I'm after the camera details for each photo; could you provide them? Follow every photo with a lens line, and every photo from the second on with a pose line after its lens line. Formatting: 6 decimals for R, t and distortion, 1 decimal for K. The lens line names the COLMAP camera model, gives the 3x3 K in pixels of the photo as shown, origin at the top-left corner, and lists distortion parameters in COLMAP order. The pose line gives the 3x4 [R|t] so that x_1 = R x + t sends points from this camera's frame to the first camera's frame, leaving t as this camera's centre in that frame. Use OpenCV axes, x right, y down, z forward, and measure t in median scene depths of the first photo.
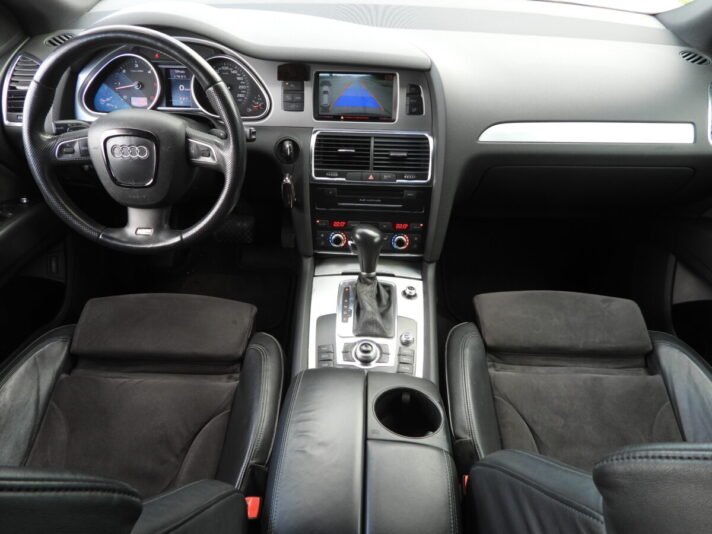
lens RADIAL K [[531.0, 0, 356.0], [0, 531.0, 267.0], [0, 0, 1]] dist [-0.005018, -0.000198]
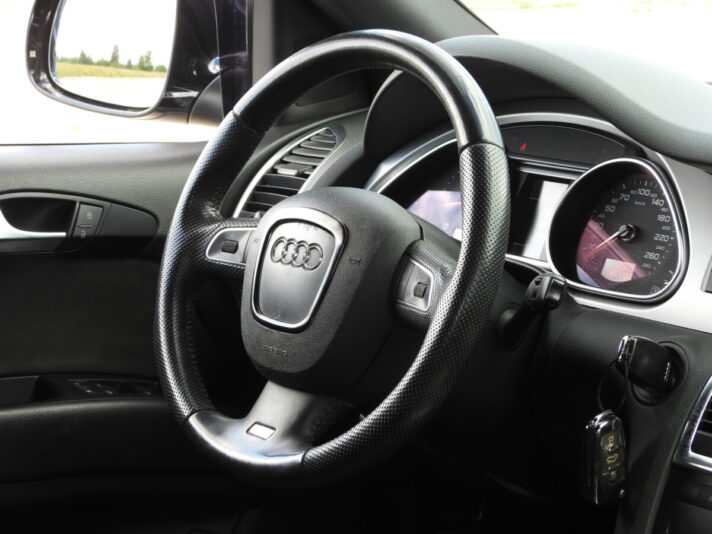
lens RADIAL K [[1845.8, 0, 356.0], [0, 1845.8, 267.0], [0, 0, 1]] dist [0.011409, -0.156967]
pose [[0.680179, 0.135793, -0.720359, 0.666535], [-0.475561, 0.829575, -0.292654, 0.208214], [0.557852, 0.541632, 0.628837, 0.000759]]
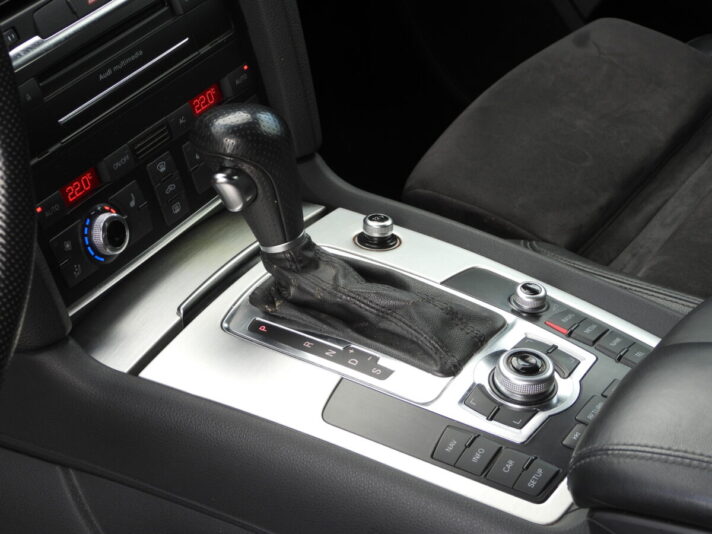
lens RADIAL K [[1845.8, 0, 356.0], [0, 1845.8, 267.0], [0, 0, 1]] dist [0.011409, -0.156967]
pose [[0.504877, -0.496811, 0.705888, -0.723109], [0.569155, 0.806417, 0.160483, -0.126085], [-0.648970, 0.320735, 0.689904, 0.213536]]
